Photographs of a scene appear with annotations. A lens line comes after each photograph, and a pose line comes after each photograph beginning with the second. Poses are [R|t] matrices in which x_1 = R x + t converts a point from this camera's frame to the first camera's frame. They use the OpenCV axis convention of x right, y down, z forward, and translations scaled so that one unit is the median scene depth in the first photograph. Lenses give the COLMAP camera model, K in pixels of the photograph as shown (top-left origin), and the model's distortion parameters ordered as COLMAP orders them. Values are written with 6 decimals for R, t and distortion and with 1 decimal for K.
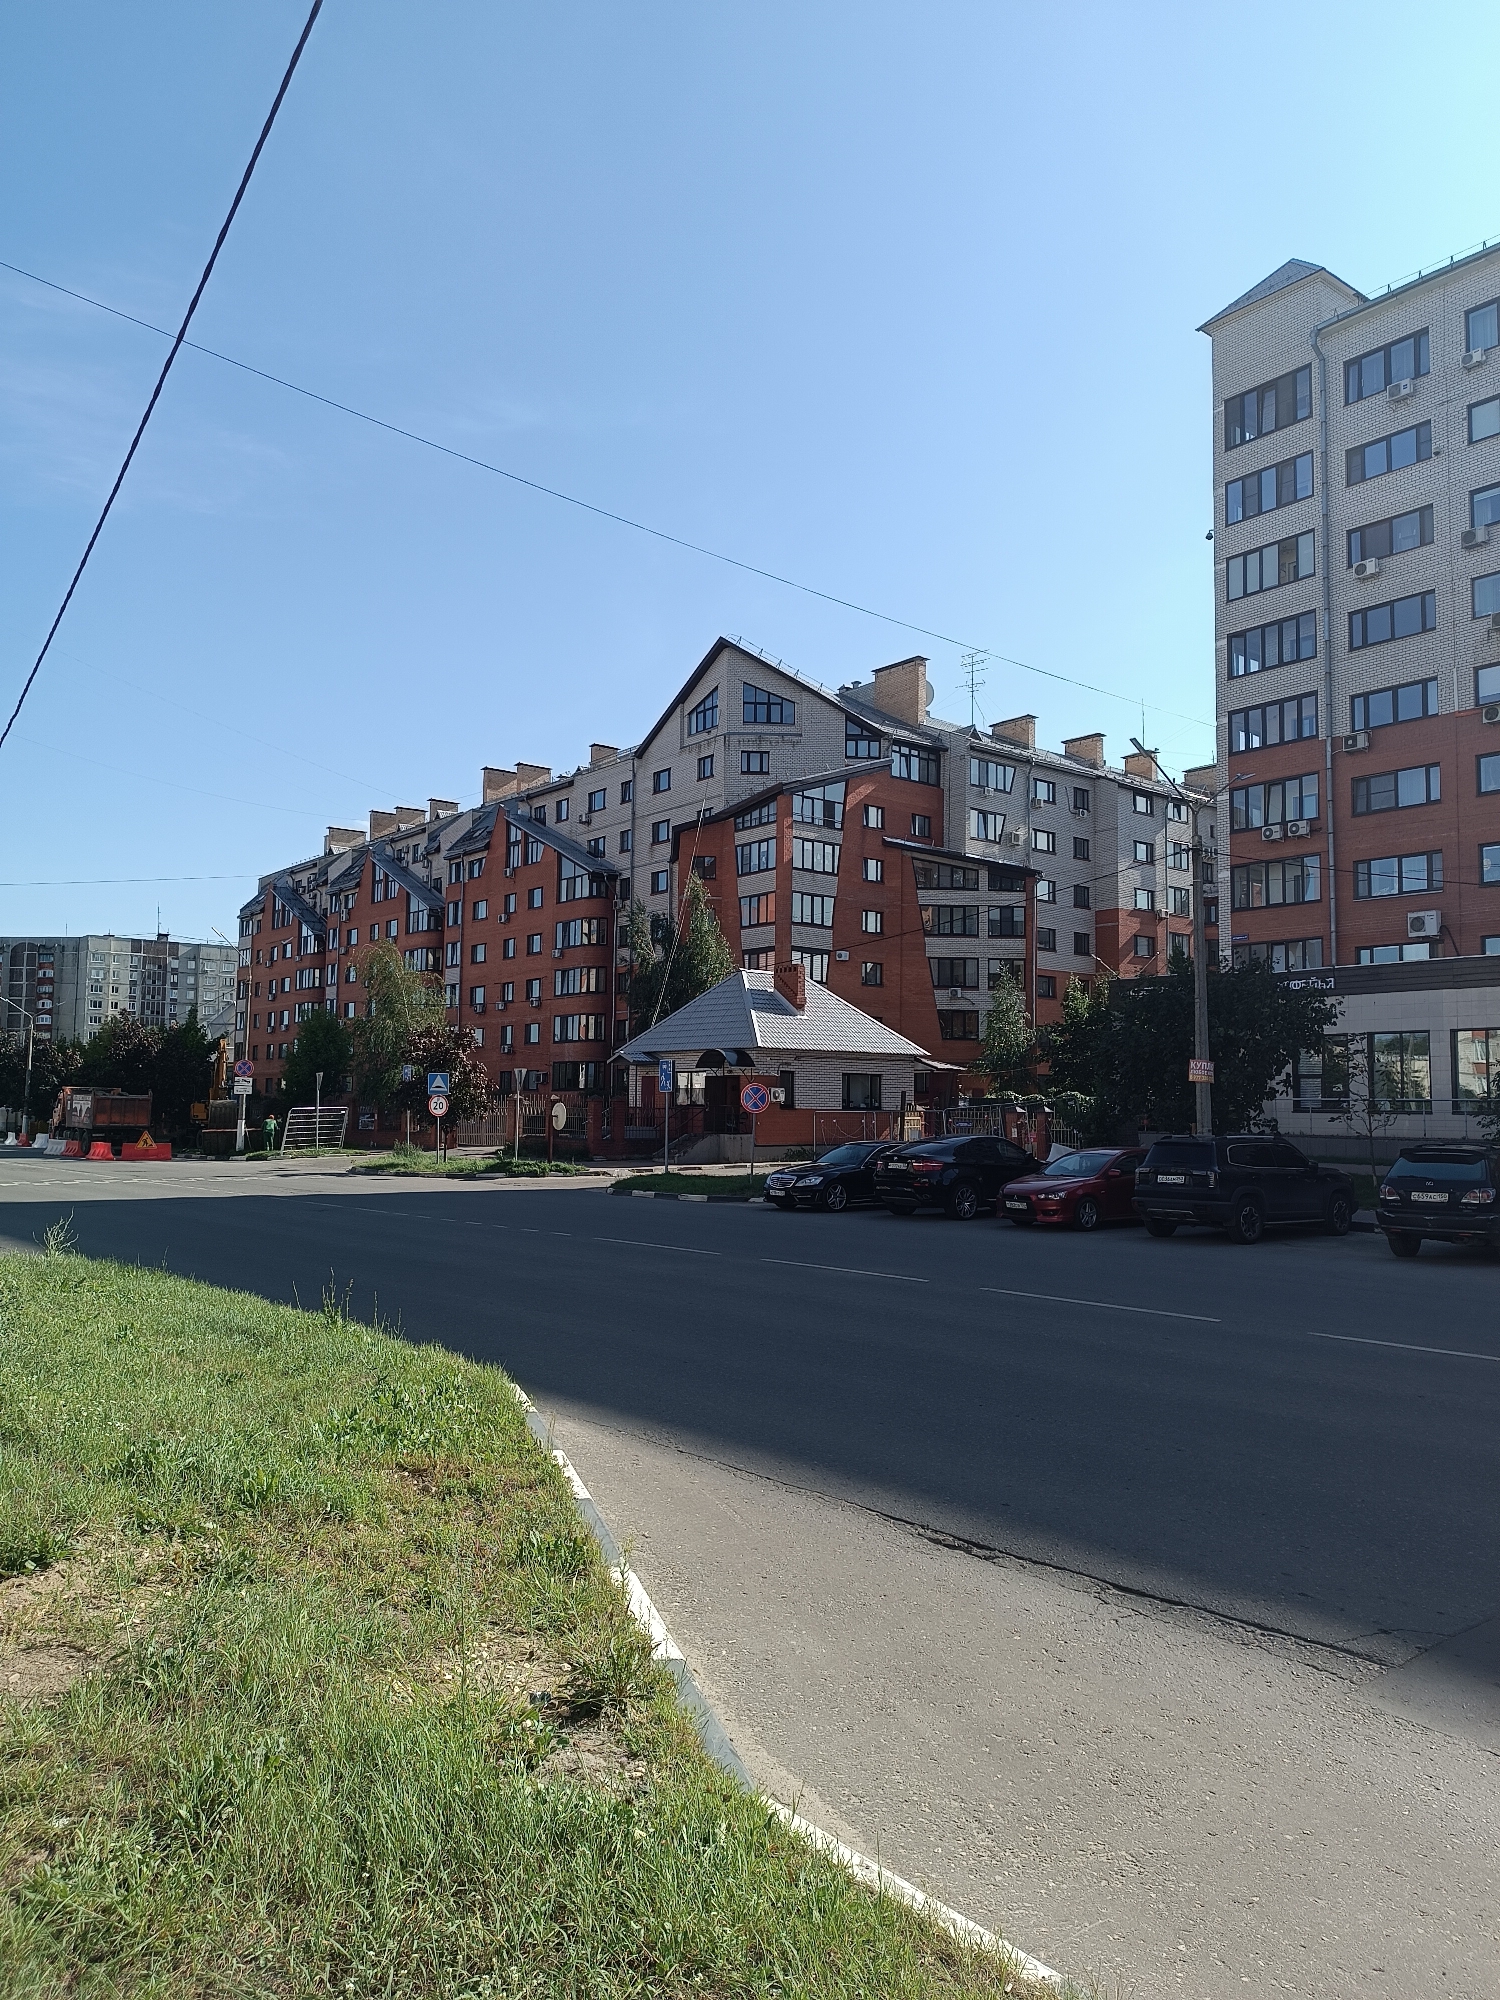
lens RADIAL K [[1416.3, 0, 750.0], [0, 1416.3, 1000.0], [0, 0, 1]] dist [0.007829, -0.001250]
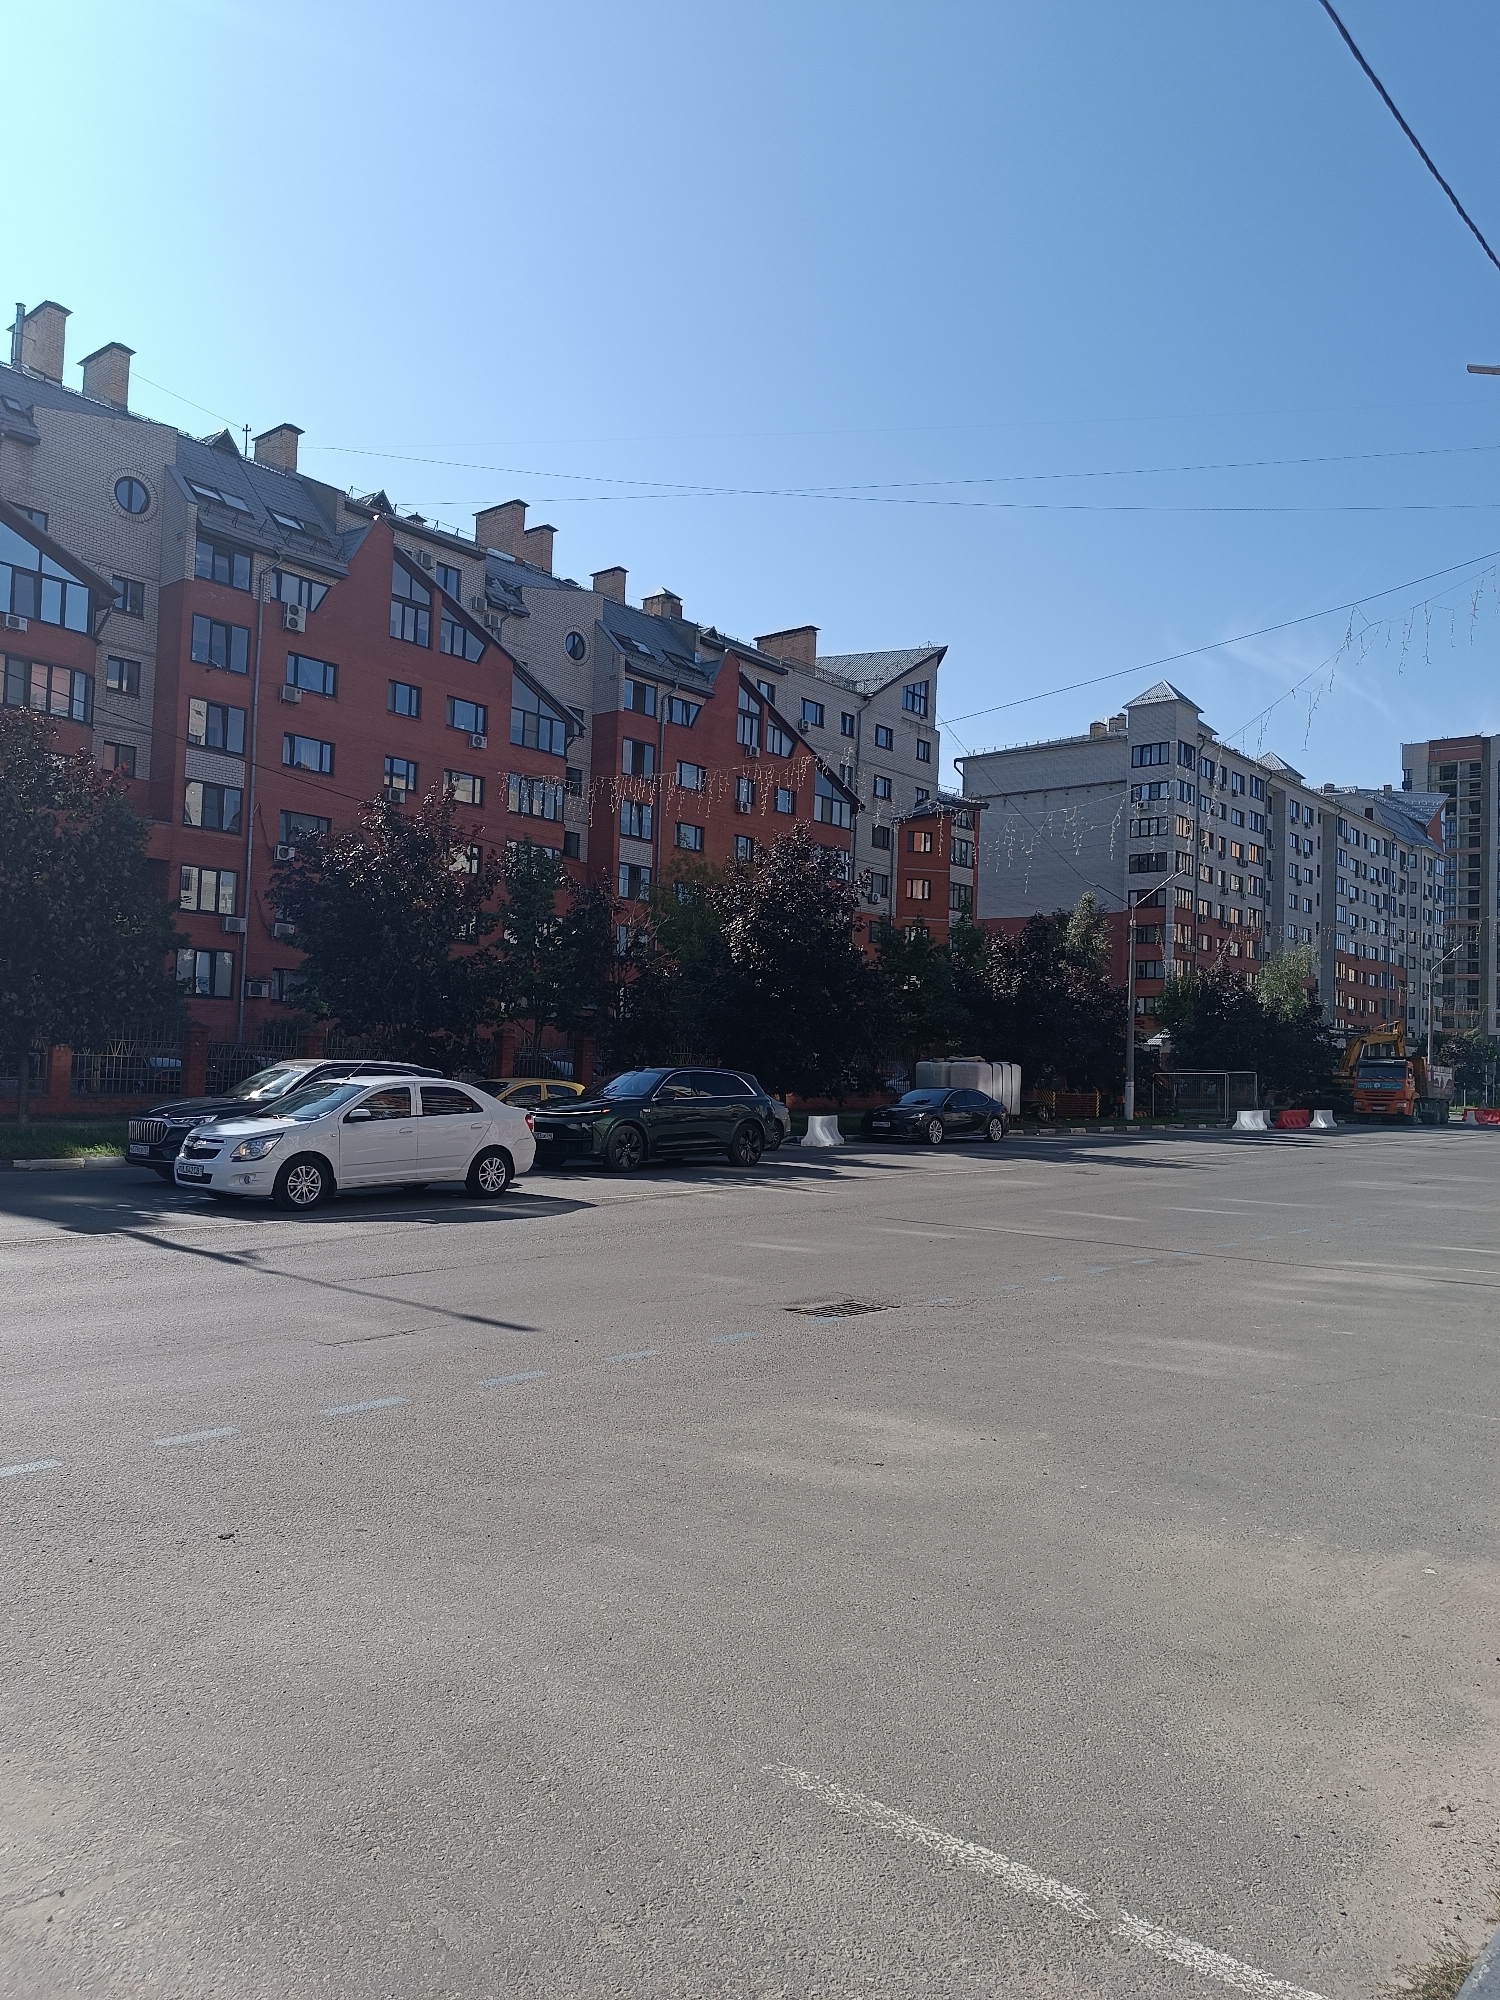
lens RADIAL K [[1416.3, 0, 750.0], [0, 1416.3, 1000.0], [0, 0, 1]] dist [0.007829, -0.001250]
pose [[-0.199911, 0.016277, 0.979679, -1.019790], [-0.120387, 0.991878, -0.041046, 0.085141], [-0.972390, -0.126146, -0.196328, 1.245519]]
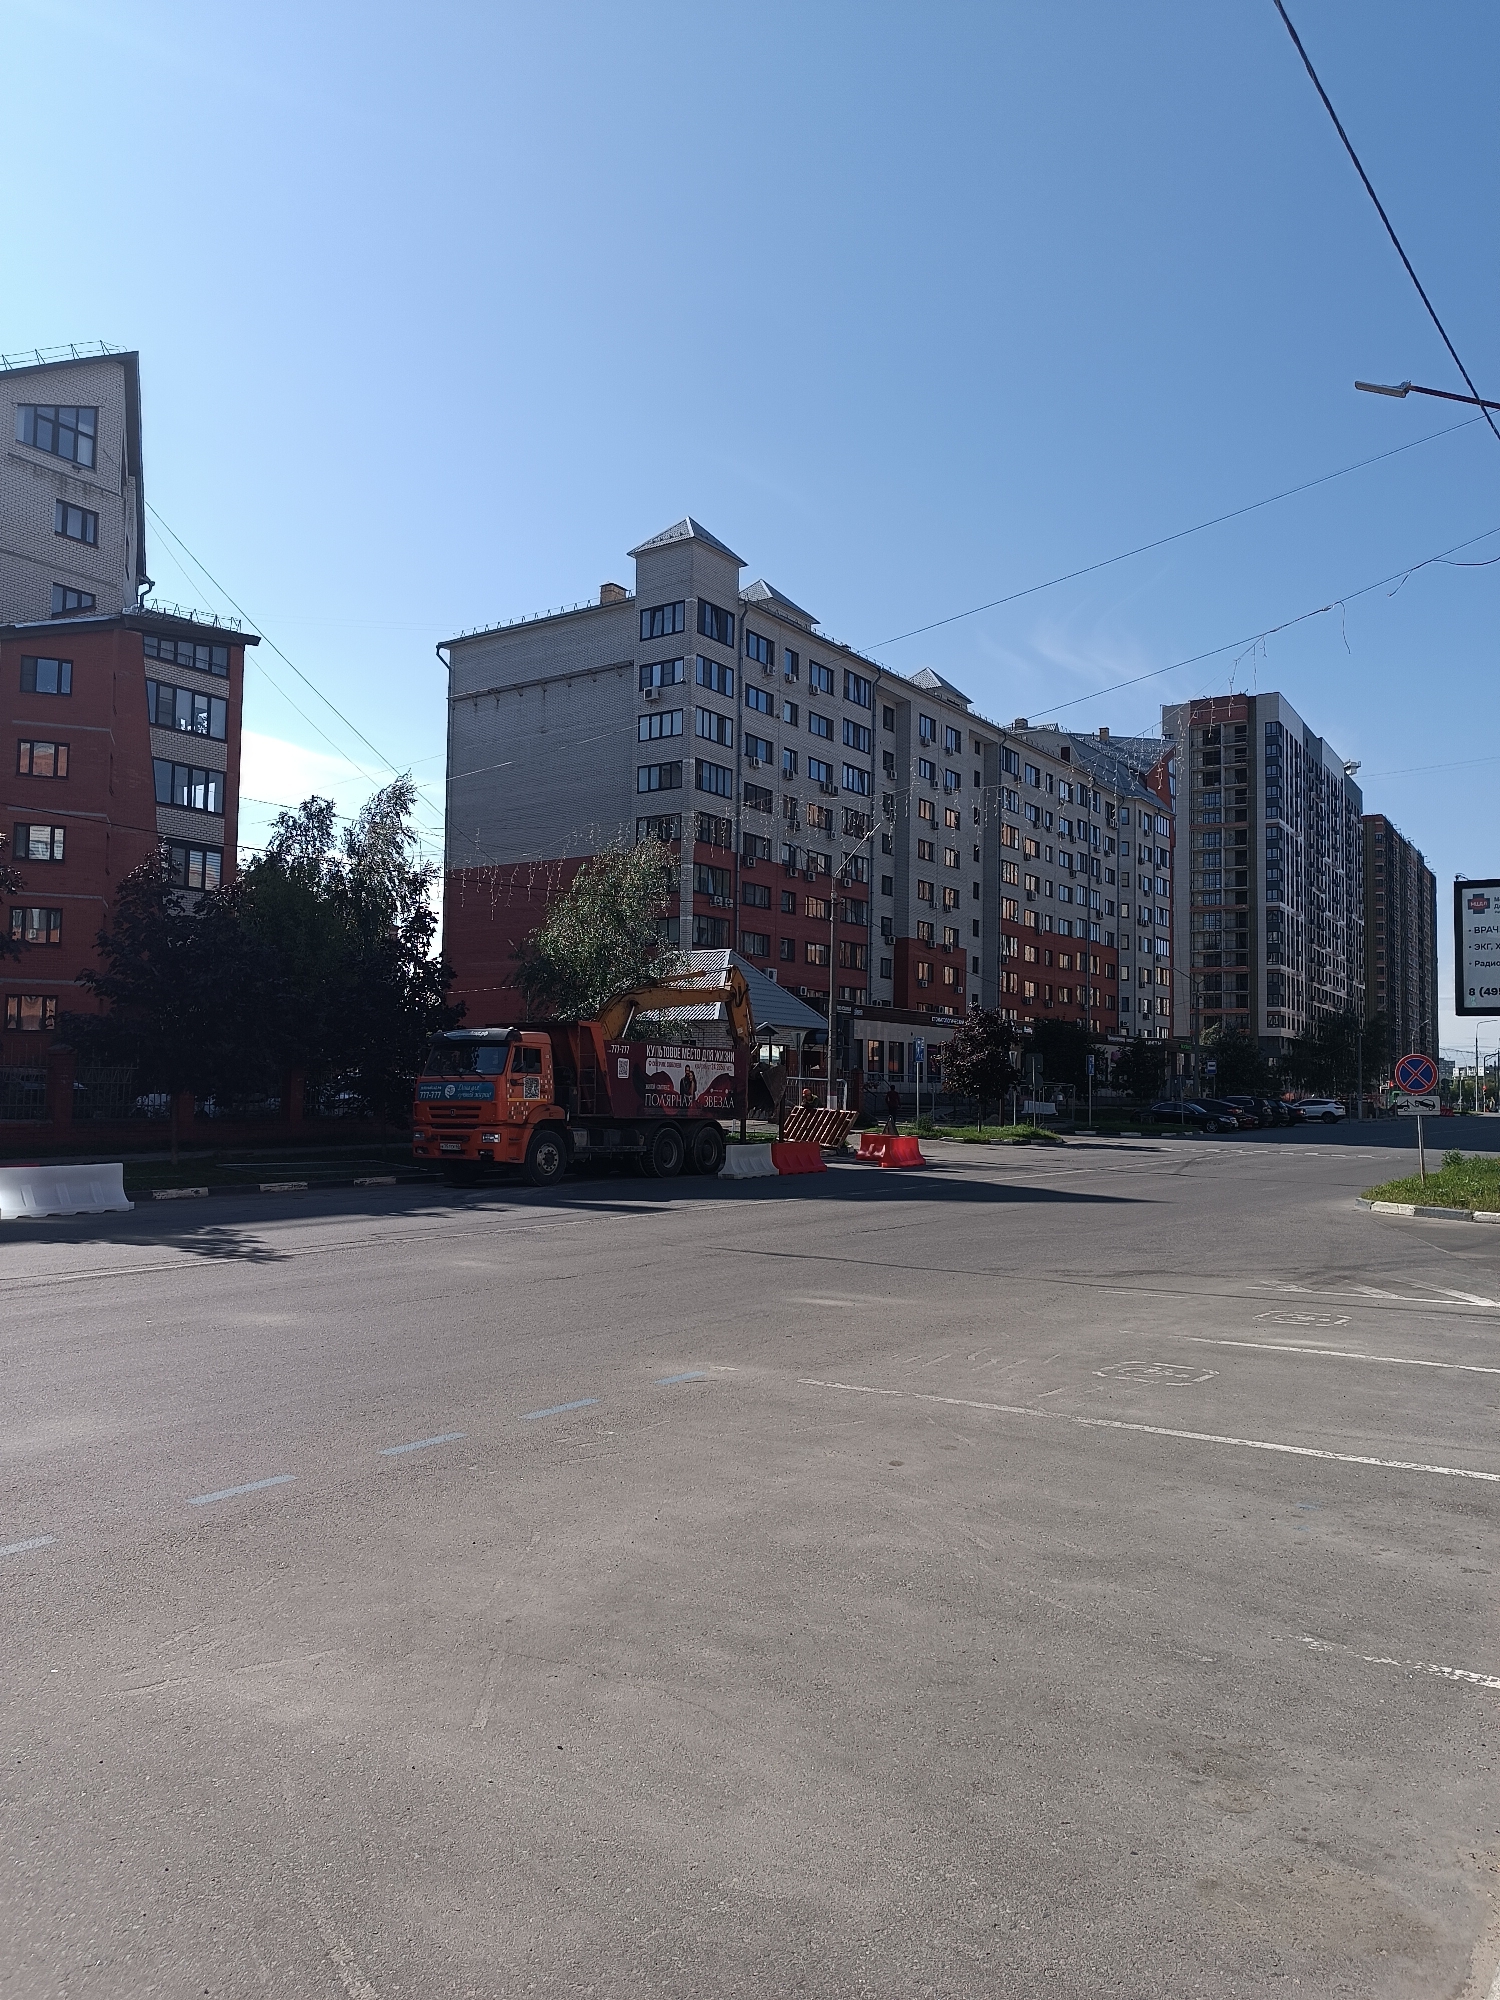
lens RADIAL K [[1421.9, 0, 751.0], [0, 1421.9, 978.2], [0, 0, 1]] dist [0.015539, 0.001014]
pose [[-0.283995, 0.045778, 0.957732, -0.681370], [-0.107778, 0.991005, -0.079328, 0.053579], [-0.952749, -0.125752, -0.276506, 0.812968]]
